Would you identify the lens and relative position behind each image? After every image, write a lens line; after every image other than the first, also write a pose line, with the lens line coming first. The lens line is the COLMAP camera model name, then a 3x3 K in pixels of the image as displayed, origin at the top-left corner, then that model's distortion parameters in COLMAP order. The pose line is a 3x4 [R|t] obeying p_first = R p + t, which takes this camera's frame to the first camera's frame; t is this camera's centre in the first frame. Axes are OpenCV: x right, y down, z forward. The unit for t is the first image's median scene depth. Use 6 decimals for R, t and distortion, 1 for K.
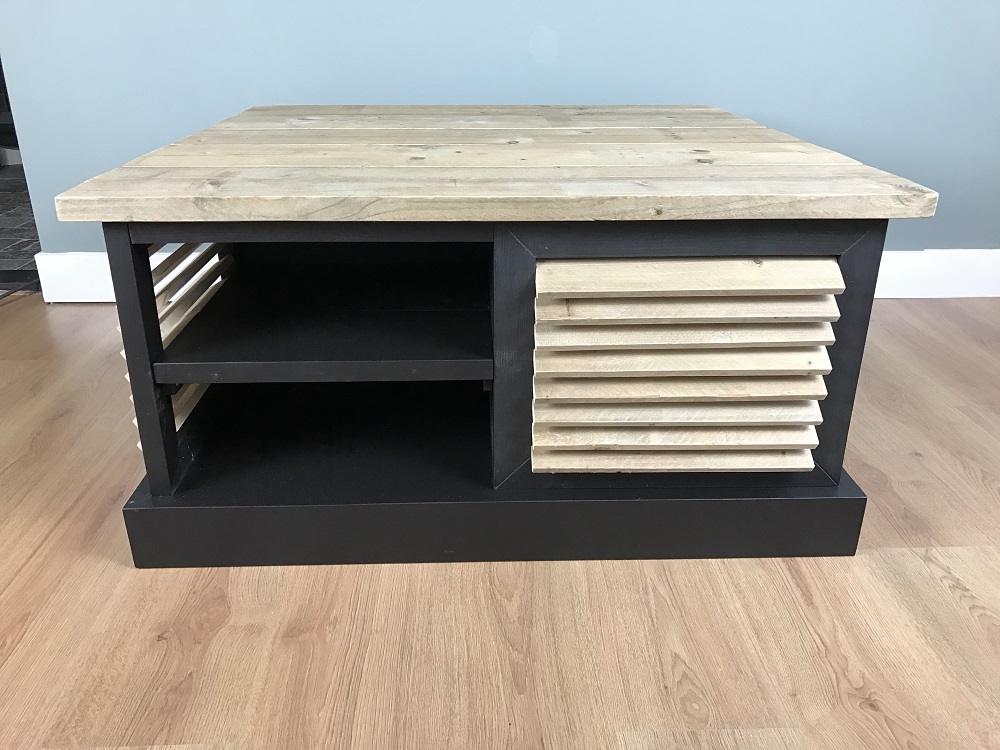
lens RADIAL K [[839.9, 0, 498.1], [0, 839.9, 375.9], [0, 0, 1]] dist [0.015621, -0.023511]
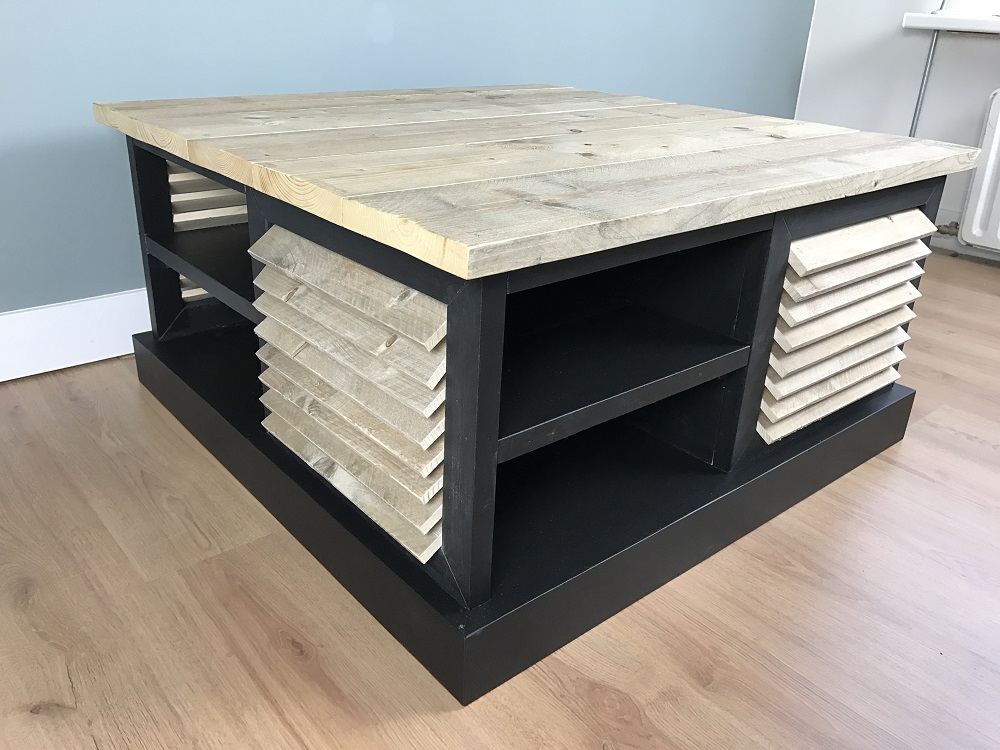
lens RADIAL K [[839.9, 0, 496.2], [0, 839.9, 374.8], [0, 0, 1]] dist [0.015621, -0.023511]
pose [[0.781091, -0.232897, 0.579359, -0.894610], [0.214845, 0.971427, 0.100851, -0.162754], [-0.586292, 0.045699, 0.808809, 0.380908]]
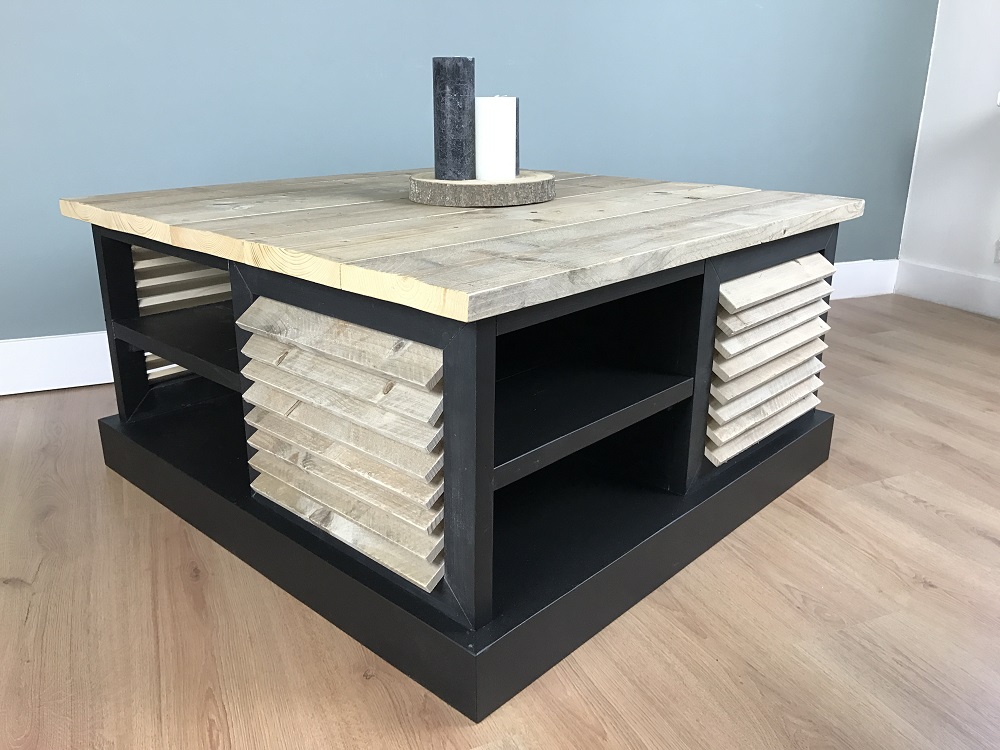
lens RADIAL K [[839.9, 0, 501.8], [0, 839.9, 368.0], [0, 0, 1]] dist [0.015621, -0.023511]
pose [[0.698726, -0.225178, 0.679027, -1.025644], [0.280724, 0.959342, 0.029268, -0.147046], [-0.658009, 0.170169, 0.733530, 0.348330]]
